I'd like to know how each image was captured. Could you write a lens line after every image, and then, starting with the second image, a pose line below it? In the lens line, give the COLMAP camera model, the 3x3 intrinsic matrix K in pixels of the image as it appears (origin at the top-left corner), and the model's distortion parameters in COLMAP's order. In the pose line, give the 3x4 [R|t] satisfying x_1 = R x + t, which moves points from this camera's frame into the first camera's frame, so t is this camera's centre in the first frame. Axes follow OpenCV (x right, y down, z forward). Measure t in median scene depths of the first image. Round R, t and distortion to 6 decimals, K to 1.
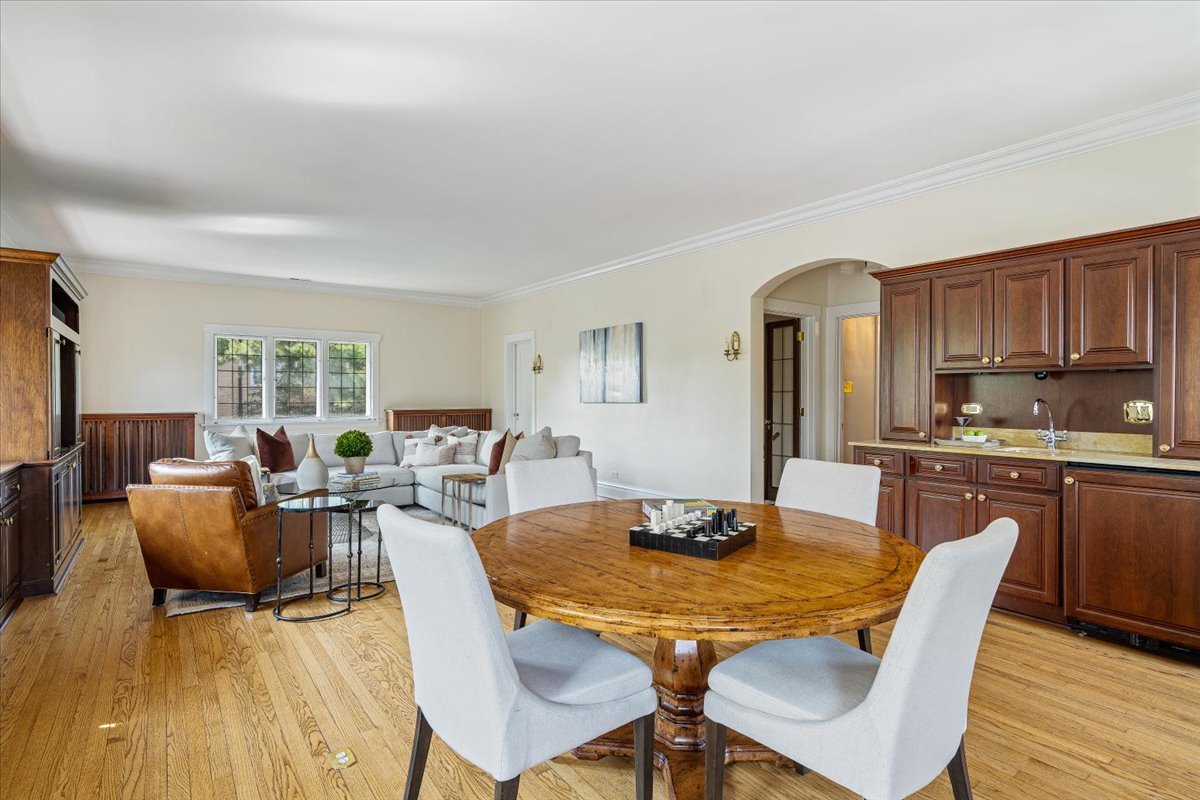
lens RADIAL K [[602.6, 0, 591.4], [0, 602.6, 400.4], [0, 0, 1]] dist [0.001943, 0.000270]
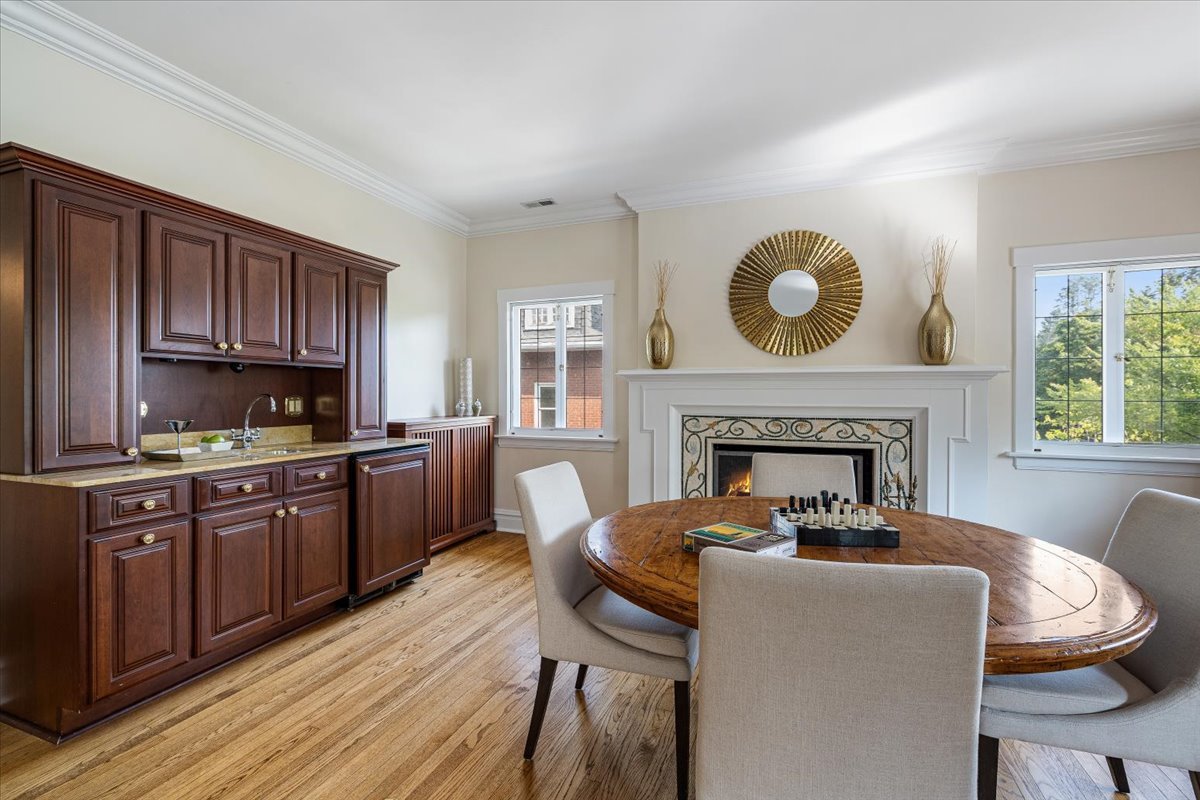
lens RADIAL K [[549.0, 0, 594.3], [0, 549.0, 393.7], [0, 0, 1]] dist [0.004100, 0.000254]
pose [[-0.540168, -0.005663, 0.841538, -0.223254], [0.005286, 0.999935, 0.010122, -0.008624], [-0.841541, 0.009916, -0.540103, 1.006757]]
